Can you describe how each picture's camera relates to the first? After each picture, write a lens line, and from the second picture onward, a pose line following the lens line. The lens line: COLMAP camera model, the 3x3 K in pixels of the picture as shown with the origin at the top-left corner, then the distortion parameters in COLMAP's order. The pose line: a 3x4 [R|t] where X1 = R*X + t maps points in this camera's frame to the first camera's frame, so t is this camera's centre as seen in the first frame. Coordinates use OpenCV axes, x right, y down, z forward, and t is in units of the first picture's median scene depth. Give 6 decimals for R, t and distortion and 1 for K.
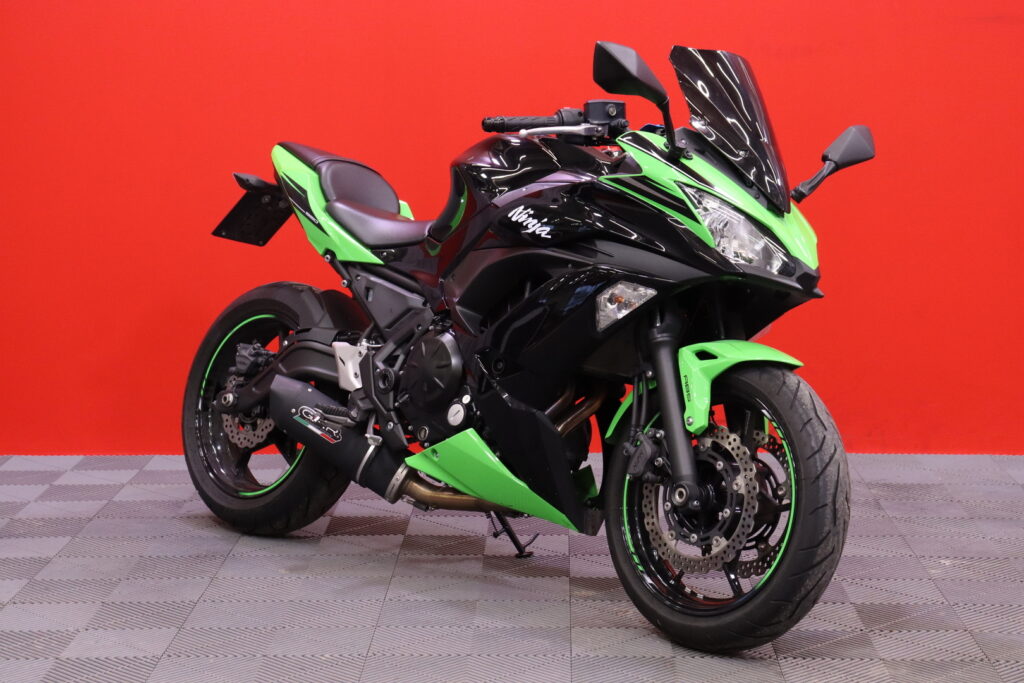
lens RADIAL K [[2062.1, 0, 514.7], [0, 2062.1, 346.5], [0, 0, 1]] dist [0.380447, 0.000000]
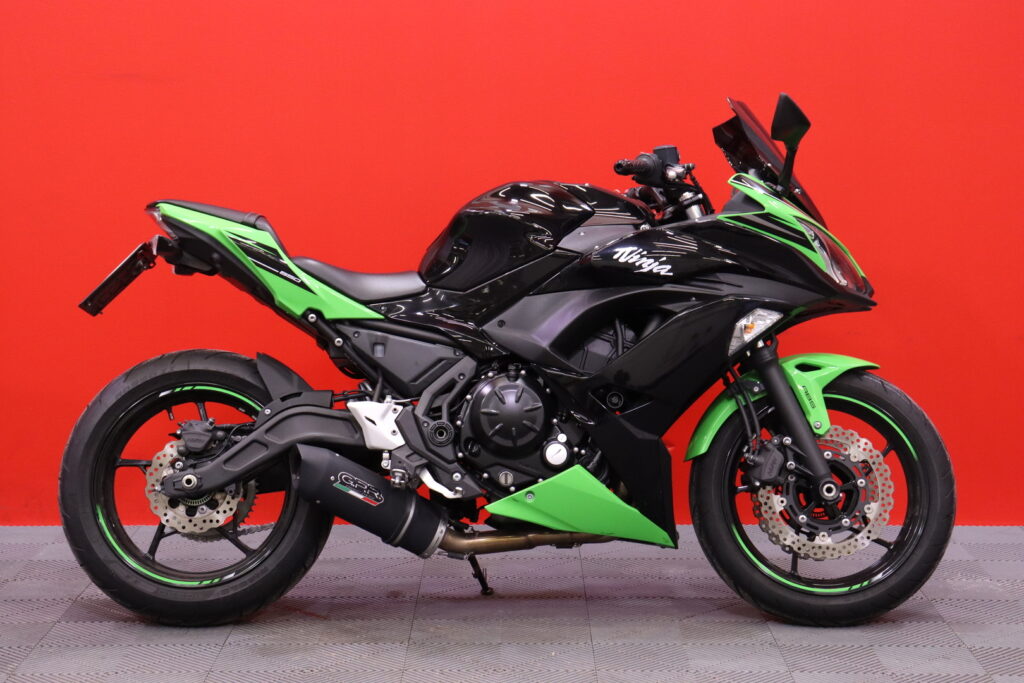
lens RADIAL K [[2178.3, 0, 512.3], [0, 2178.3, 340.4], [0, 0, 1]] dist [0.152967, 0.000000]
pose [[0.714946, -0.085886, 0.693884, -0.795518], [0.099847, 0.994797, 0.020254, -0.047706], [-0.692013, 0.054802, 0.719802, 0.230583]]
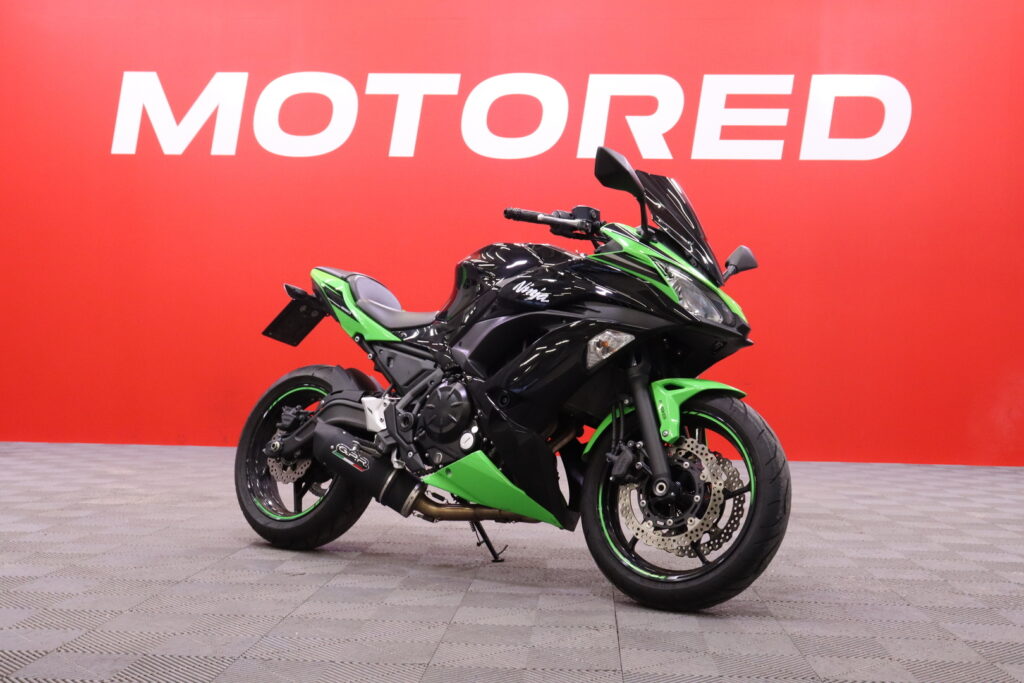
lens RADIAL K [[1182.5, 0, 506.5], [0, 1182.5, 339.8], [0, 0, 1]] dist [-0.004207, 0.000000]
pose [[0.990287, 0.026703, 0.136452, -0.108881], [-0.004280, 0.986774, -0.162045, 0.092028], [-0.138975, 0.159887, 0.977304, 0.244960]]
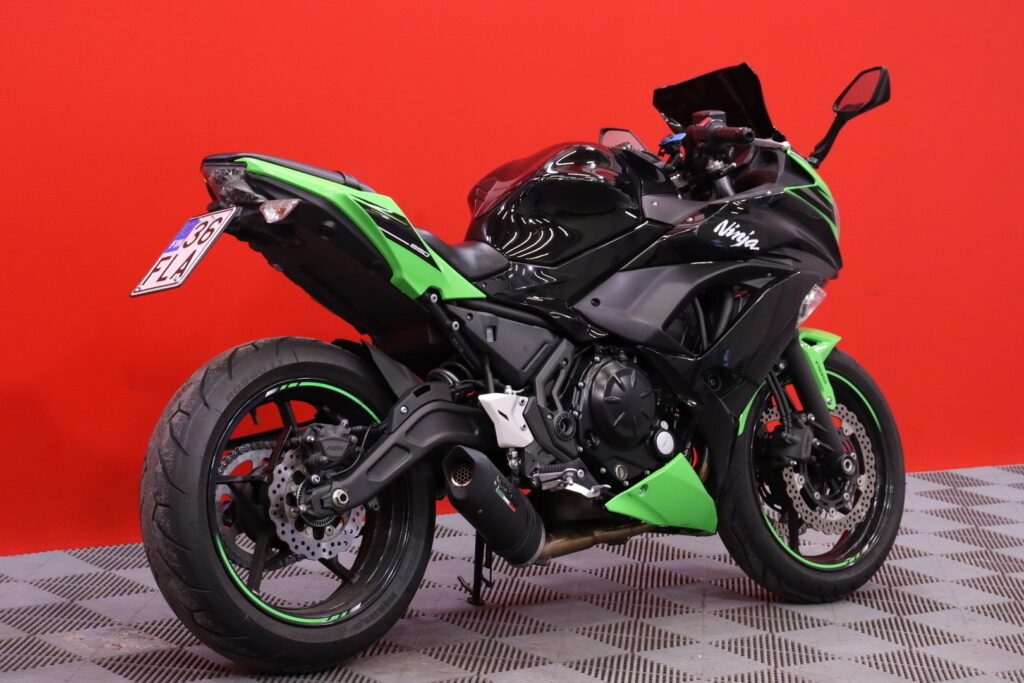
lens RADIAL K [[2481.5, 0, 512.7], [0, 2481.5, 341.9], [0, 0, 1]] dist [0.122915, 0.000000]
pose [[0.079431, -0.114423, 0.990252, -1.166285], [0.067345, 0.991737, 0.109192, -0.143455], [-0.994563, 0.058016, 0.086481, 0.970825]]
